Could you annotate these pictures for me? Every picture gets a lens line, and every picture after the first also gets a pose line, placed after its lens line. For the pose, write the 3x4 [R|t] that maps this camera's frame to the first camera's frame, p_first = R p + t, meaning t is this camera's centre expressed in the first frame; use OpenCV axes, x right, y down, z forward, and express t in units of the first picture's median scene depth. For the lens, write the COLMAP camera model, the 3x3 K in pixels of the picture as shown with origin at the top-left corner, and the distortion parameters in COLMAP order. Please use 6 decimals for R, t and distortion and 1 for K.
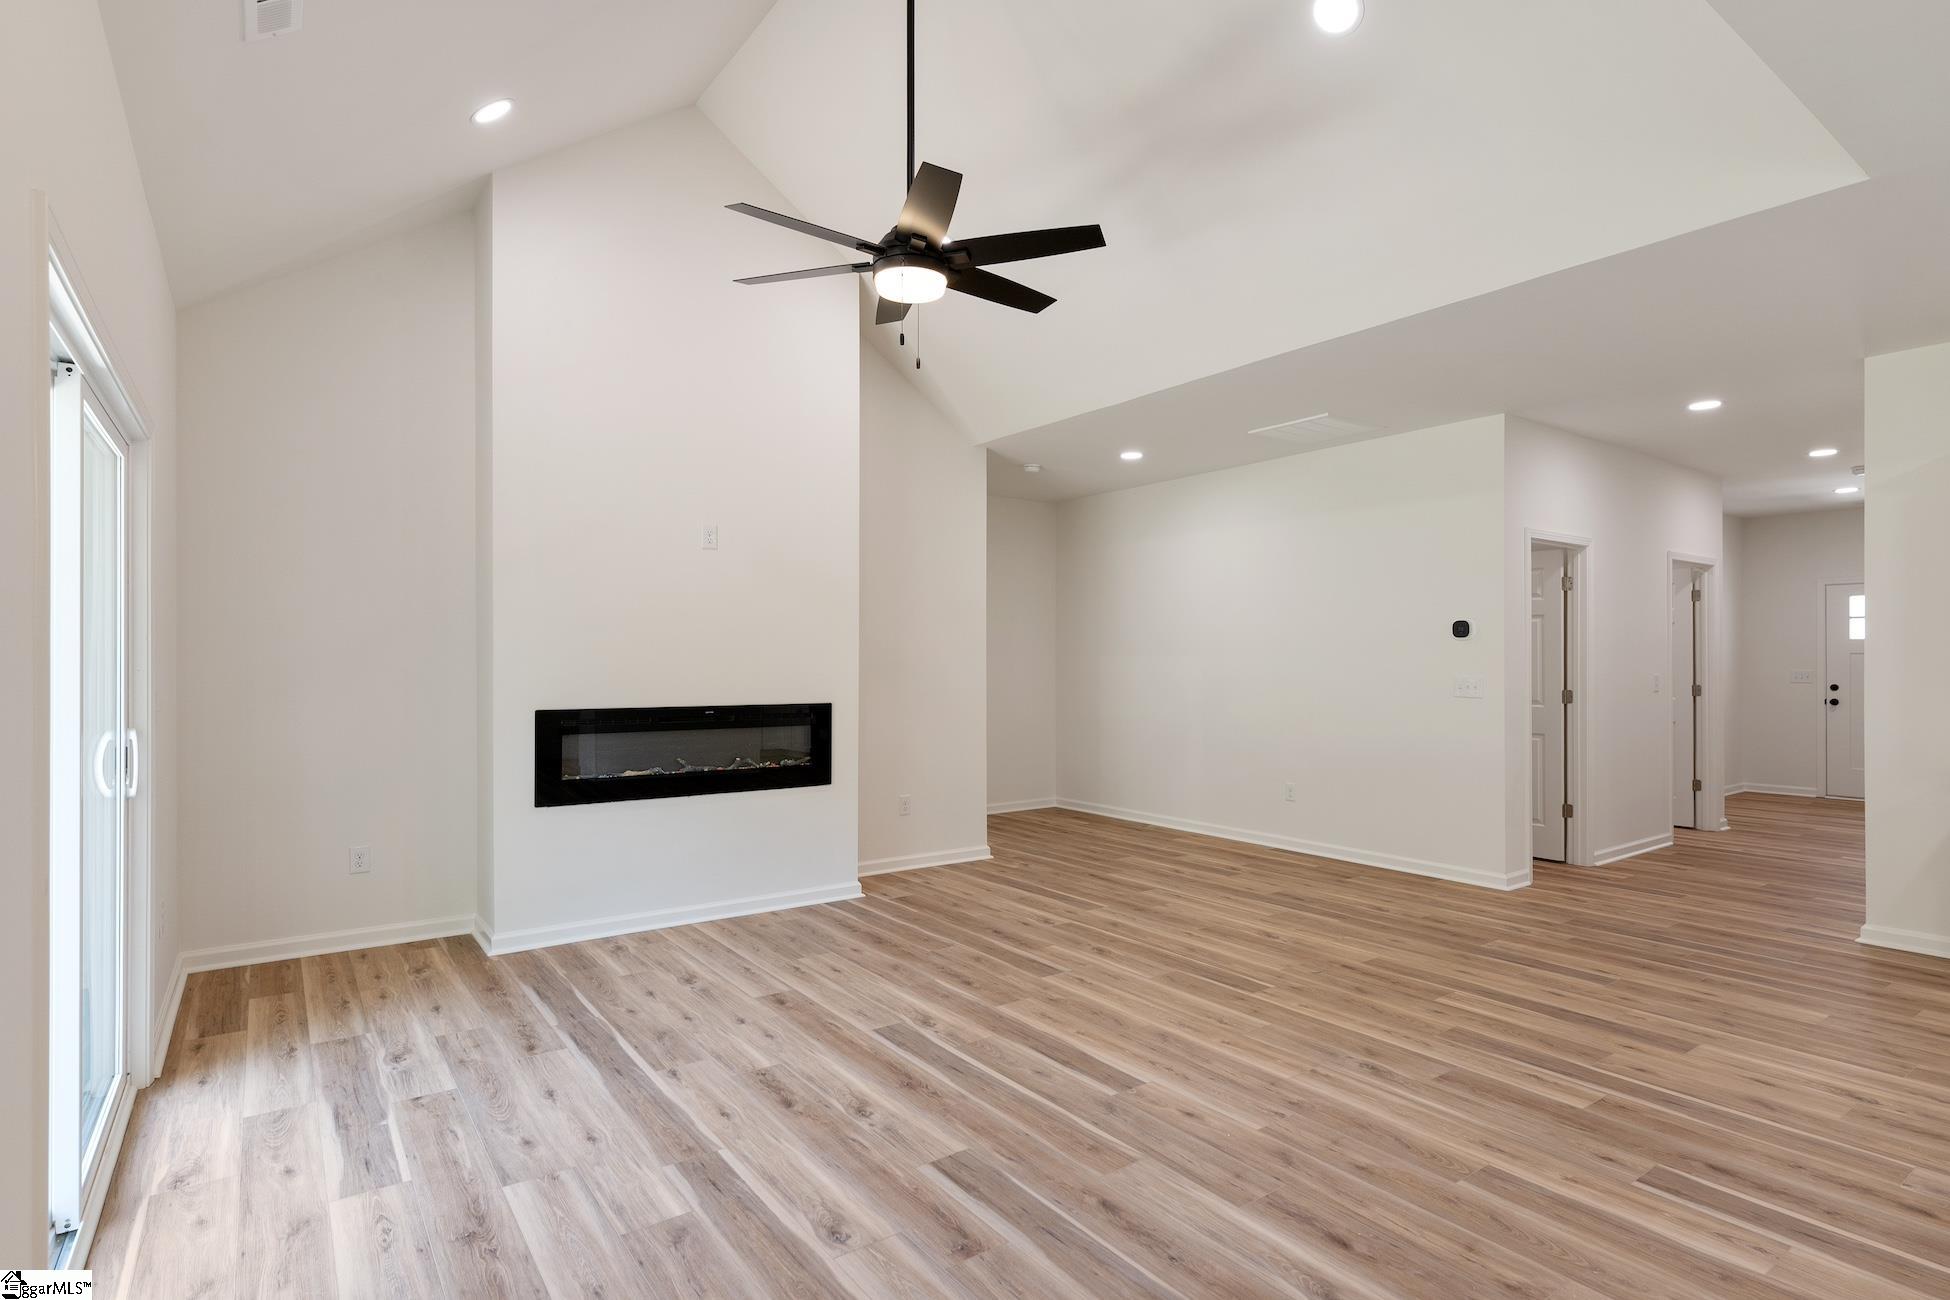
lens RADIAL K [[981.8, 0, 972.0], [0, 981.8, 658.3], [0, 0, 1]] dist [0.001827, -0.000377]
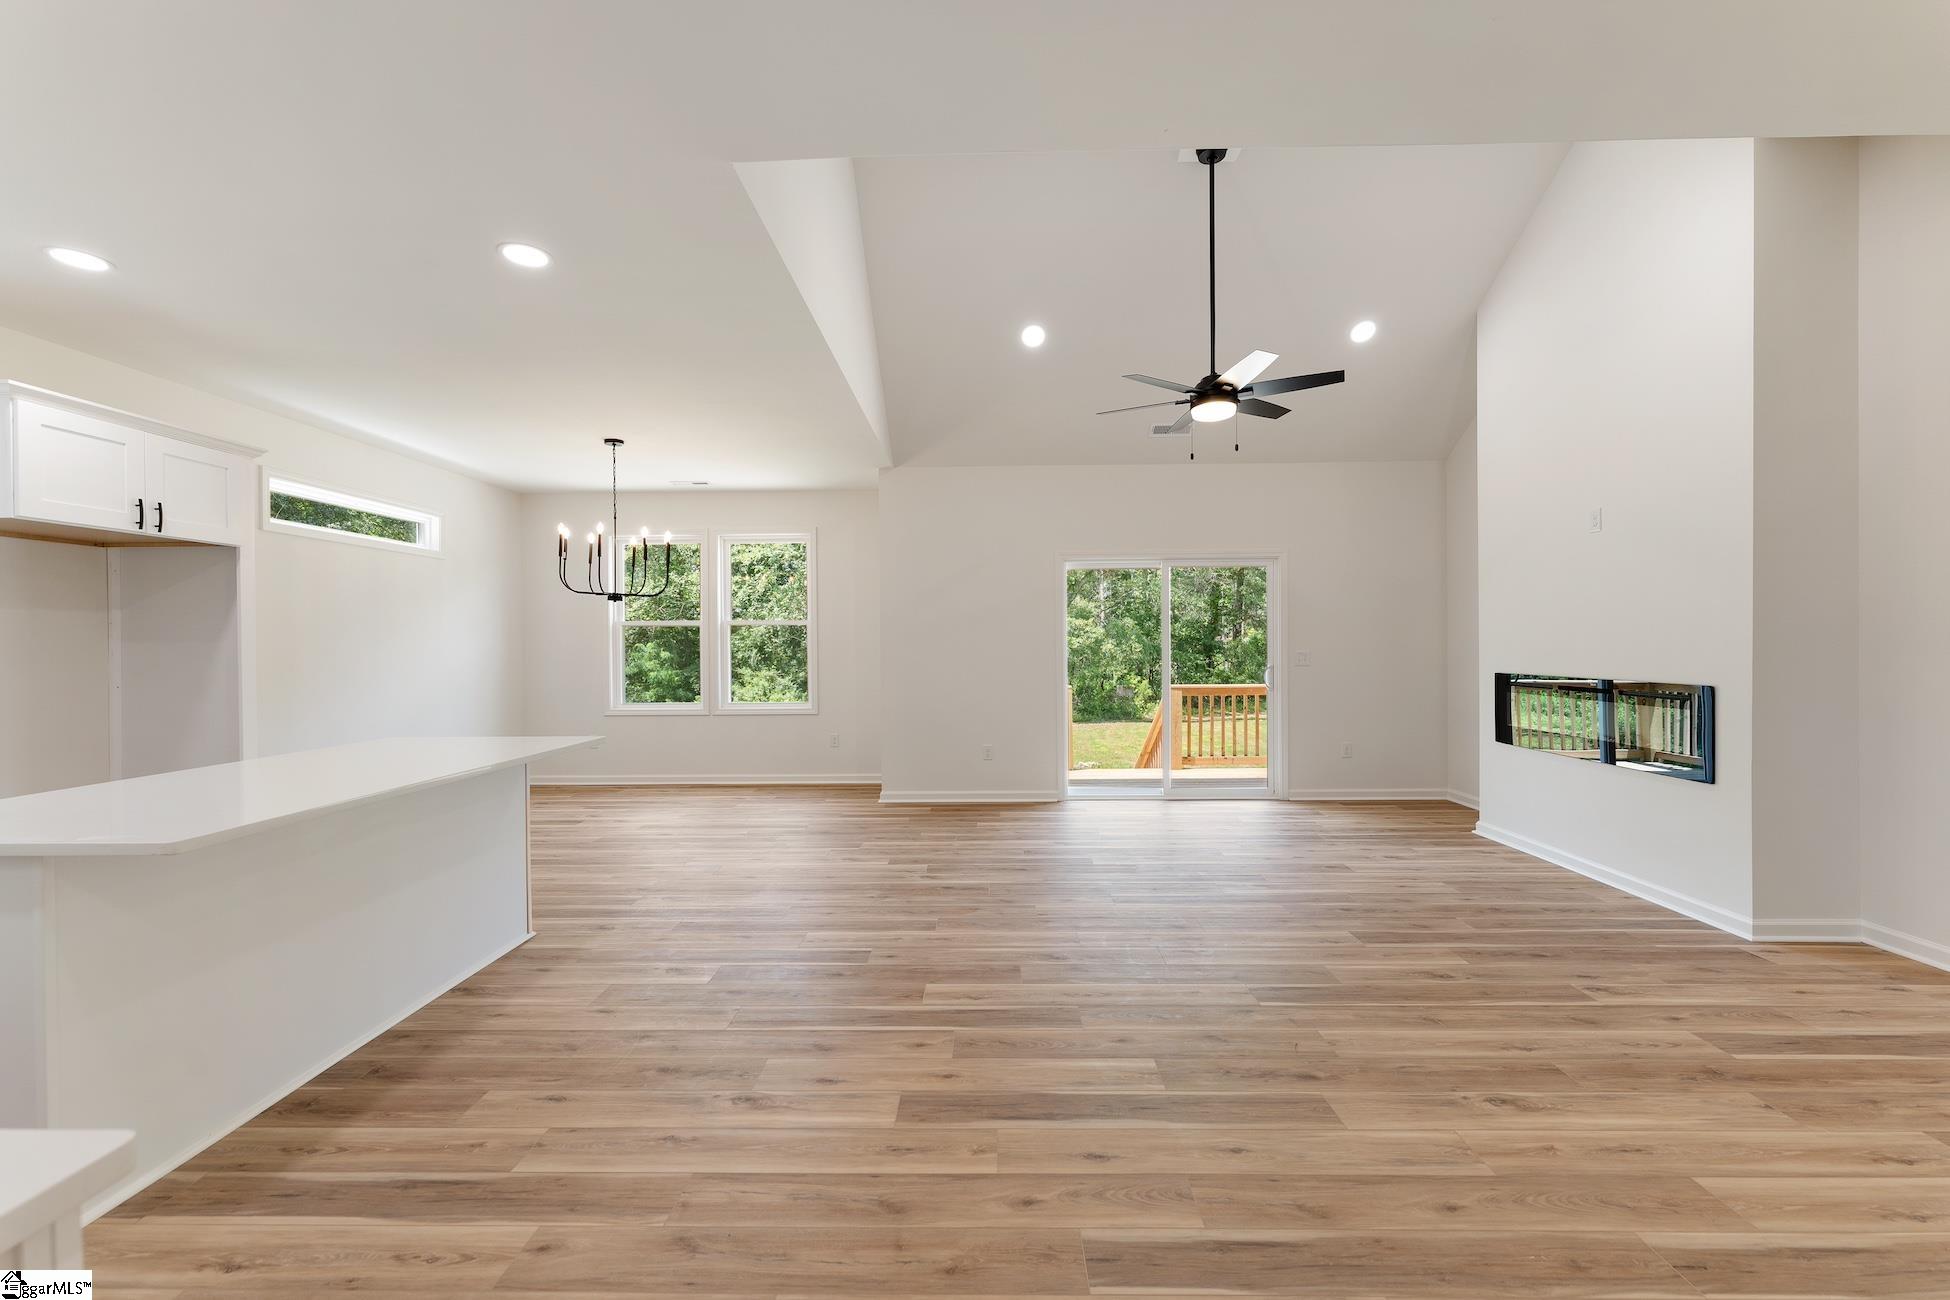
lens RADIAL K [[773.3, 0, 969.3], [0, 773.3, 655.4], [0, 0, 1]] dist [0.000825, 0.000101]
pose [[-0.601593, 0.015930, -0.798644, 0.995064], [0.010315, 0.999873, 0.012174, 0.008142], [0.798736, -0.000914, -0.601681, 1.182897]]
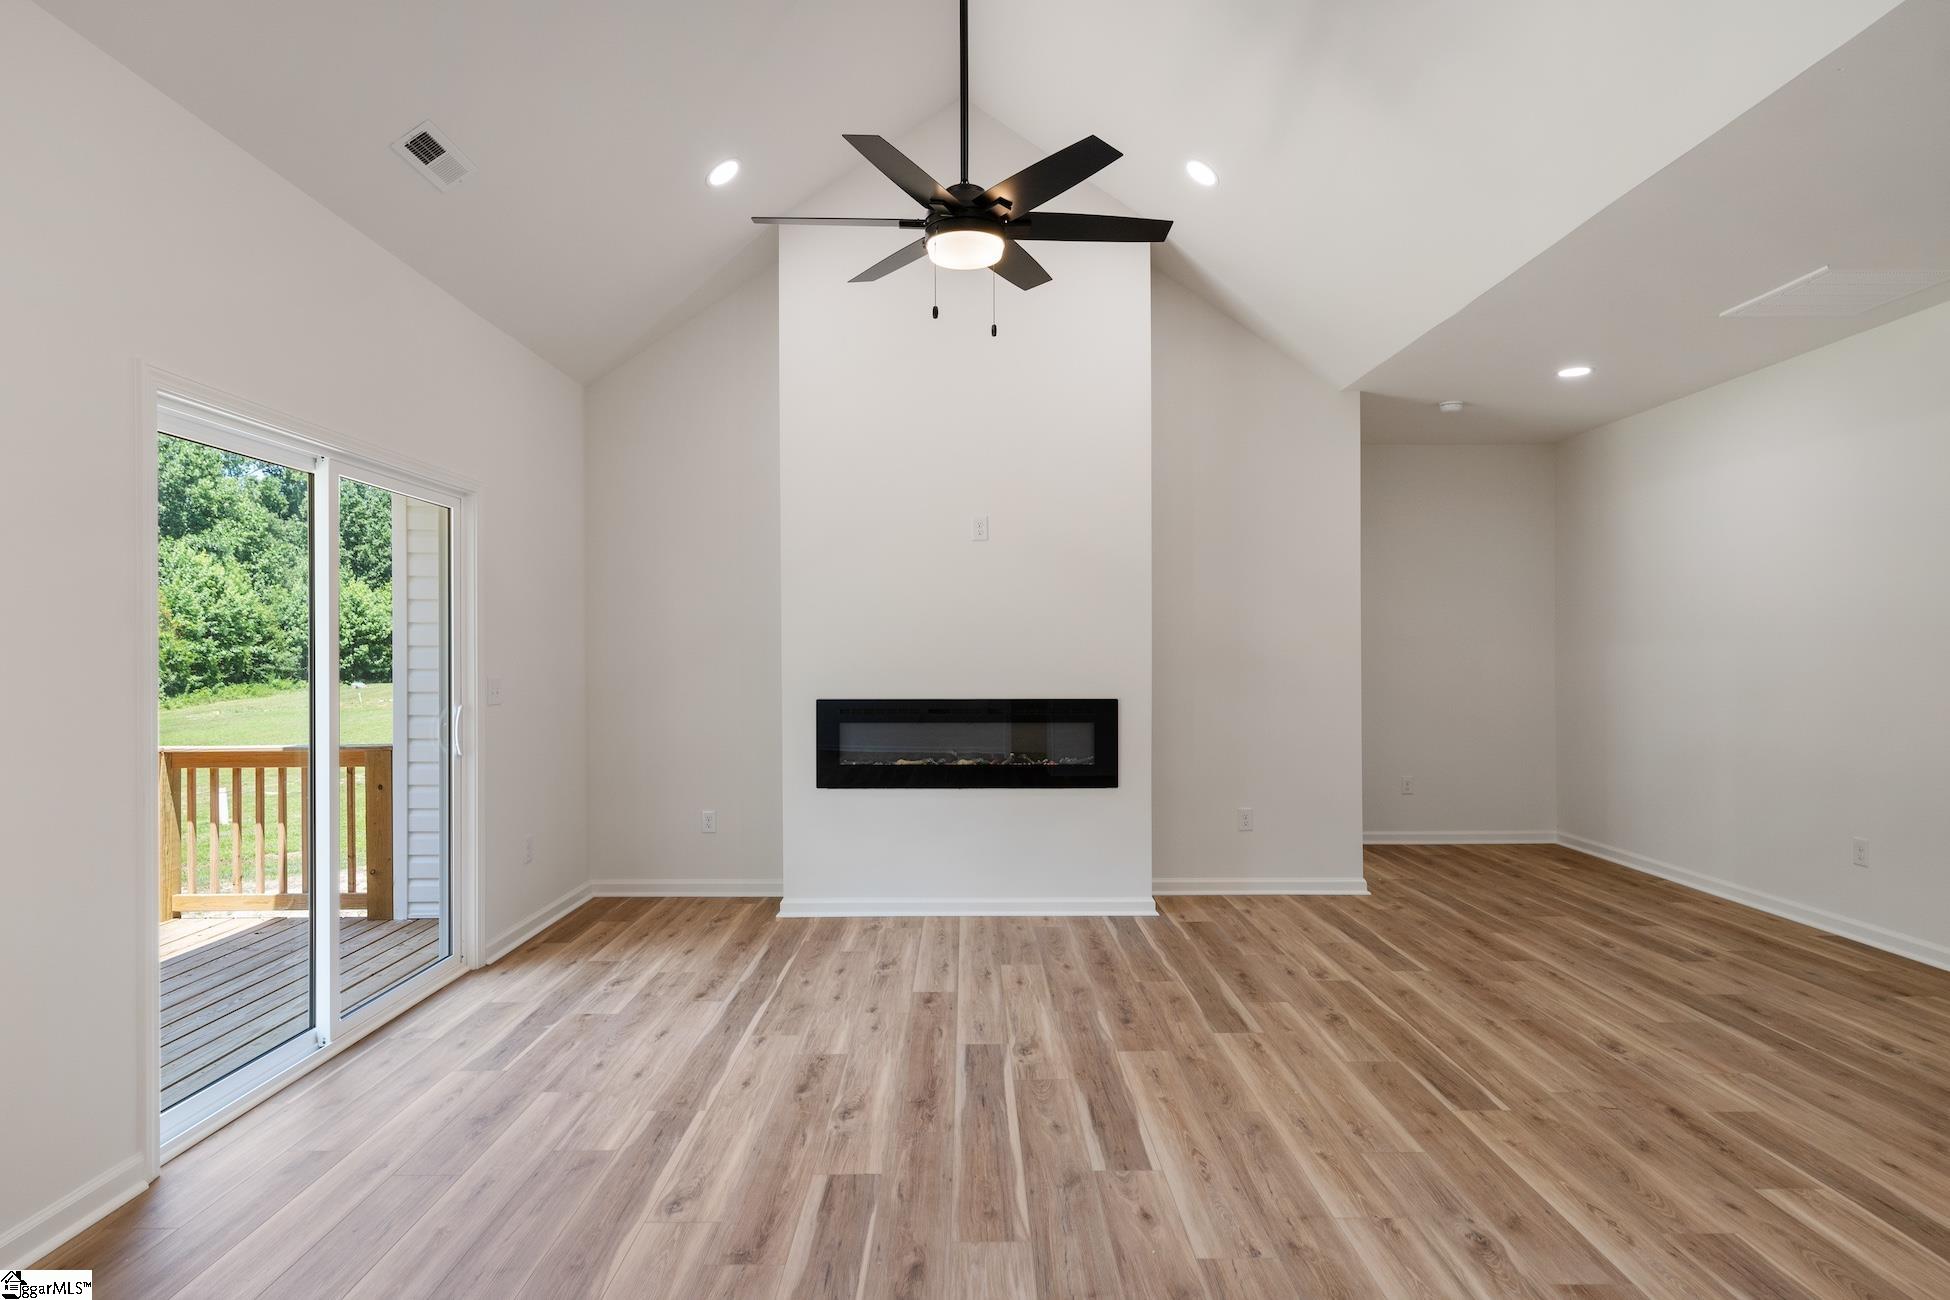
lens RADIAL K [[1068.9, 0, 975.0], [0, 1068.9, 650.0], [0, 0, 1]] dist [0.000984, -0.001047]
pose [[0.815289, -0.005970, -0.579024, 0.432839], [0.005706, 0.999981, -0.002276, 0.001844], [0.579026, -0.001449, 0.815308, 0.145375]]
